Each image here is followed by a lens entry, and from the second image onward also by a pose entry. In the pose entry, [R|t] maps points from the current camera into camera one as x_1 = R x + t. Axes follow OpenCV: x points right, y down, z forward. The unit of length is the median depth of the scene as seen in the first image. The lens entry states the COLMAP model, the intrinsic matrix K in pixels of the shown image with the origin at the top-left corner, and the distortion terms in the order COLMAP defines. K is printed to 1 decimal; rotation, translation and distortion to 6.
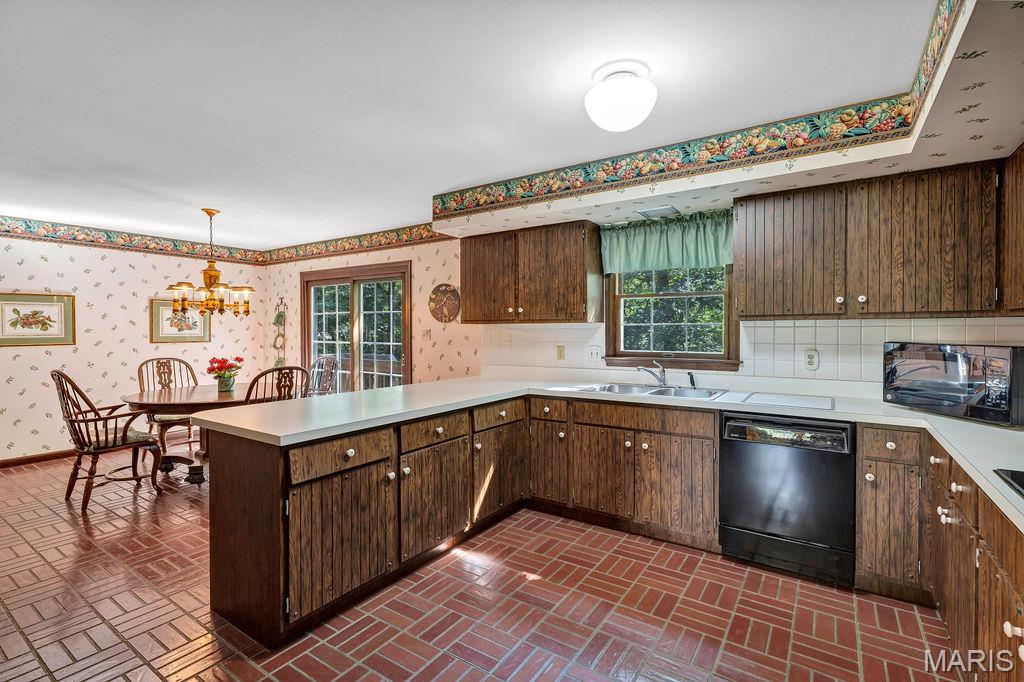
lens RADIAL K [[484.4, 0, 542.4], [0, 484.4, 336.9], [0, 0, 1]] dist [0.018542, -0.001549]
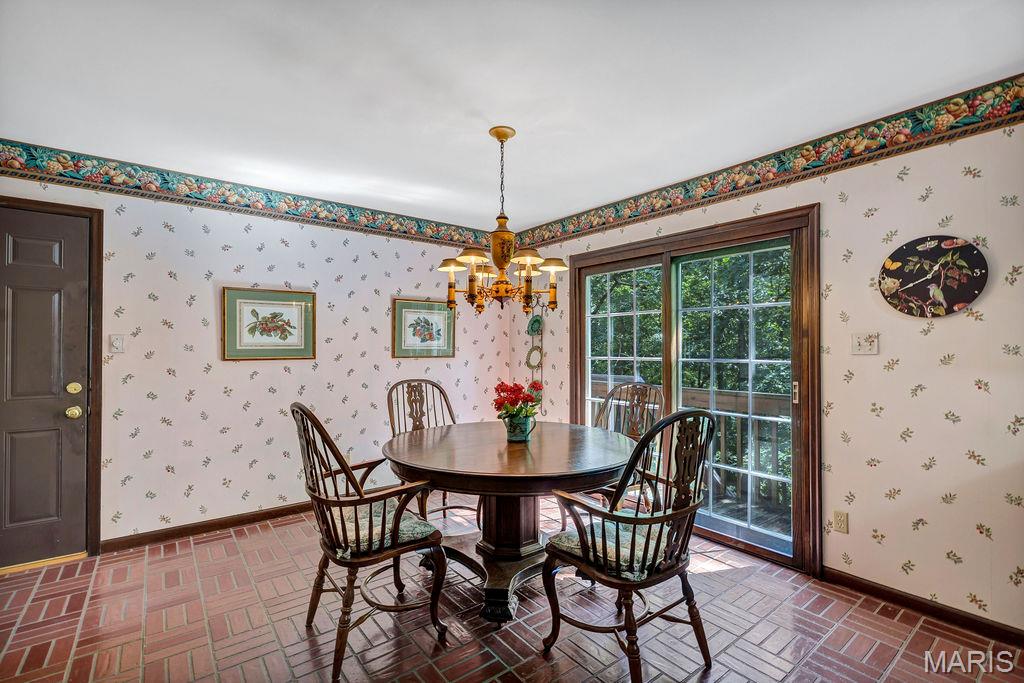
lens RADIAL K [[479.0, 0, 513.8], [0, 479.0, 345.8], [0, 0, 1]] dist [0.002912, 0.000154]
pose [[0.941838, -0.001898, -0.336062, -0.446845], [-0.005663, 0.999752, -0.021517, 0.010290], [0.336020, 0.022169, 0.941594, 0.442508]]
